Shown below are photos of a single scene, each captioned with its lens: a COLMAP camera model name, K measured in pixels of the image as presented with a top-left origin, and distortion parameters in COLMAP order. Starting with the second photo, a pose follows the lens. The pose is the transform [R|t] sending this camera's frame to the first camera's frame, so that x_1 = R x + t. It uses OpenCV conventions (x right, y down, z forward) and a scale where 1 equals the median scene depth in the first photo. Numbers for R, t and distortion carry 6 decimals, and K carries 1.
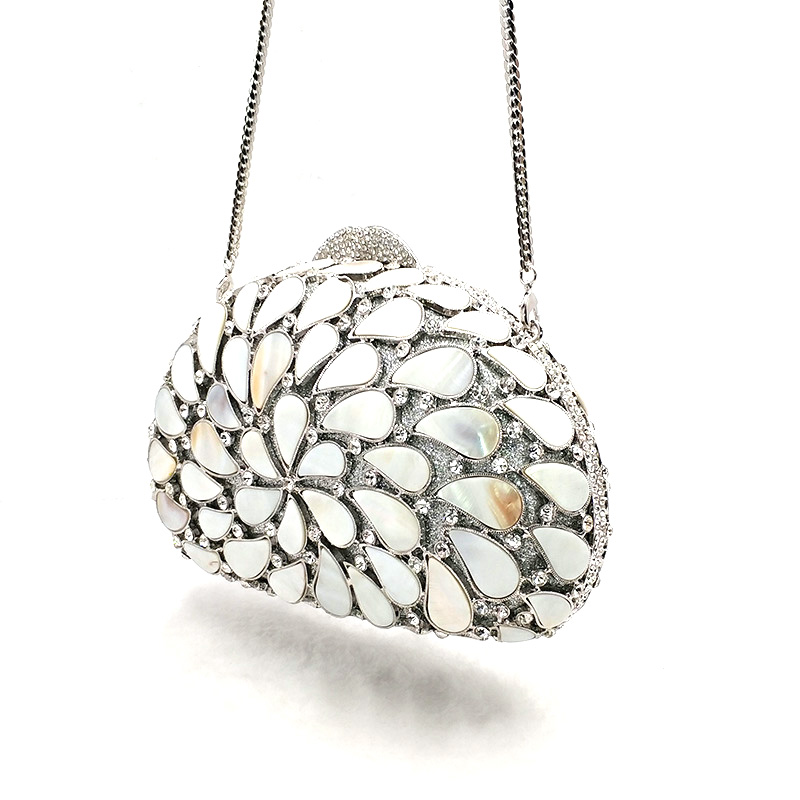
lens RADIAL K [[1027.6, 0, 396.6], [0, 1027.6, 397.2], [0, 0, 1]] dist [0.119392, 0.000000]
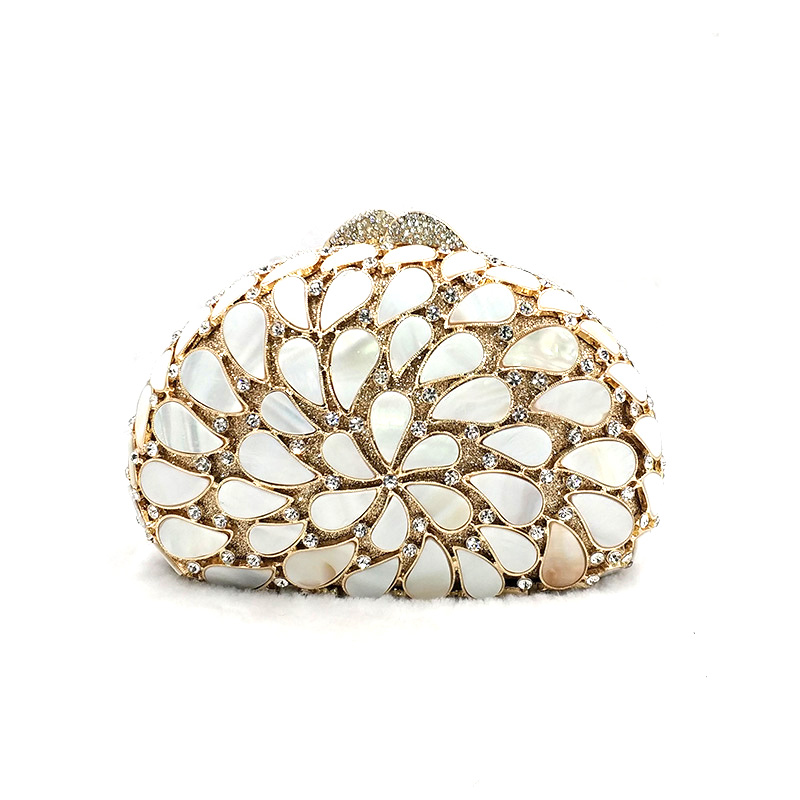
lens RADIAL K [[1027.6, 0, 405.7], [0, 1027.6, 393.2], [0, 0, 1]] dist [0.119392, 0.000000]
pose [[0.834453, -0.141601, 0.532576, -0.611761], [0.106474, 0.989641, 0.096299, -0.093409], [-0.540695, -0.023652, 0.840886, 0.172333]]
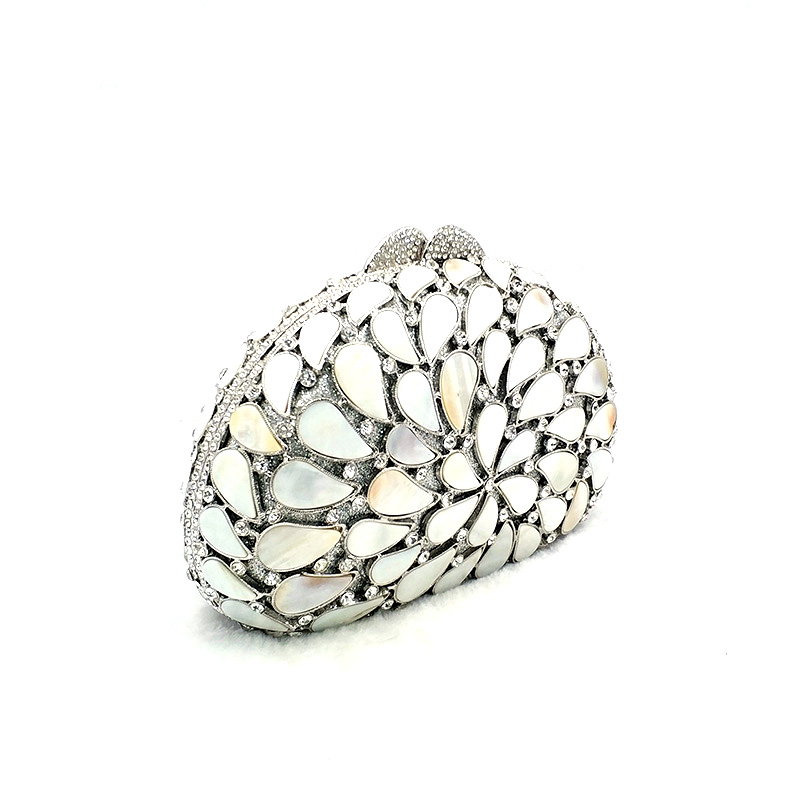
lens RADIAL K [[1027.6, 0, 404.2], [0, 1027.6, 428.5], [0, 0, 1]] dist [0.119392, 0.000000]
pose [[0.275891, -0.362593, 0.890174, -1.077517], [0.148068, 0.931096, 0.333371, -0.344953], [-0.949716, 0.039832, 0.310570, 0.761399]]
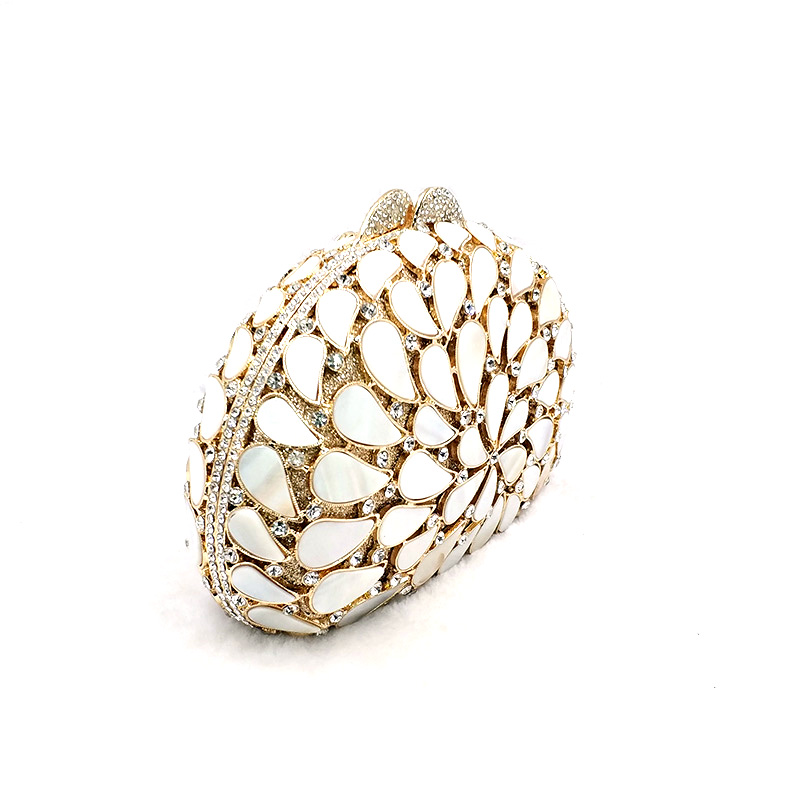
lens RADIAL K [[1027.6, 0, 374.8], [0, 1027.6, 489.6], [0, 0, 1]] dist [0.119392, 0.000000]
pose [[0.036351, -0.460560, 0.886884, -1.069472], [0.137914, 0.881291, 0.452003, -0.382364], [-0.989777, 0.105883, 0.095553, 1.038587]]
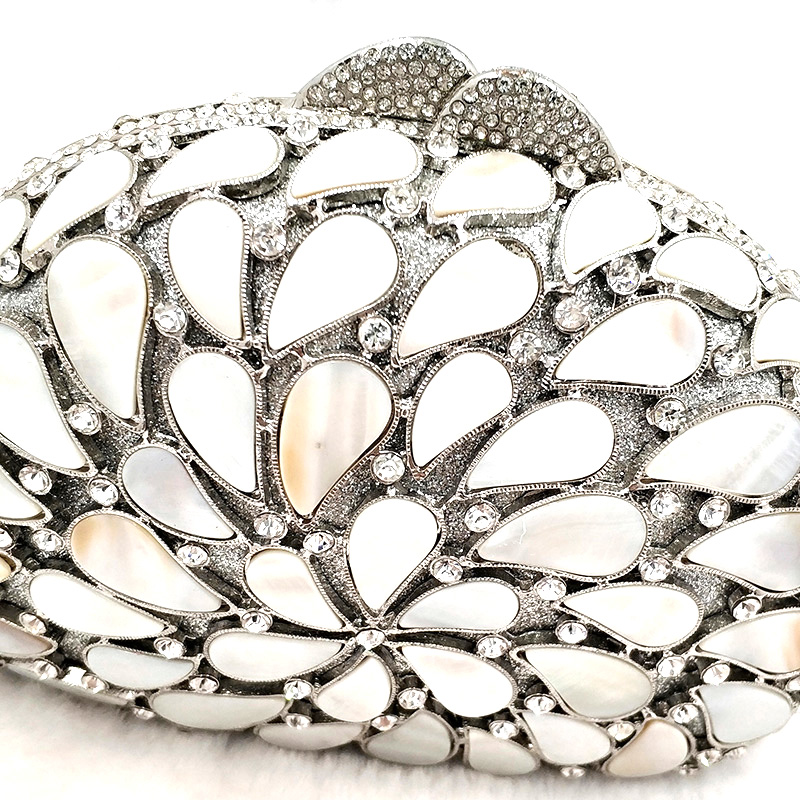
lens RADIAL K [[1027.6, 0, 417.4], [0, 1027.6, 392.7], [0, 0, 1]] dist [0.119392, 0.000000]
pose [[0.830291, -0.214652, 0.514335, -0.322324], [-0.066599, 0.878031, 0.473947, -0.261613], [-0.553336, -0.427768, 0.714726, 0.691781]]
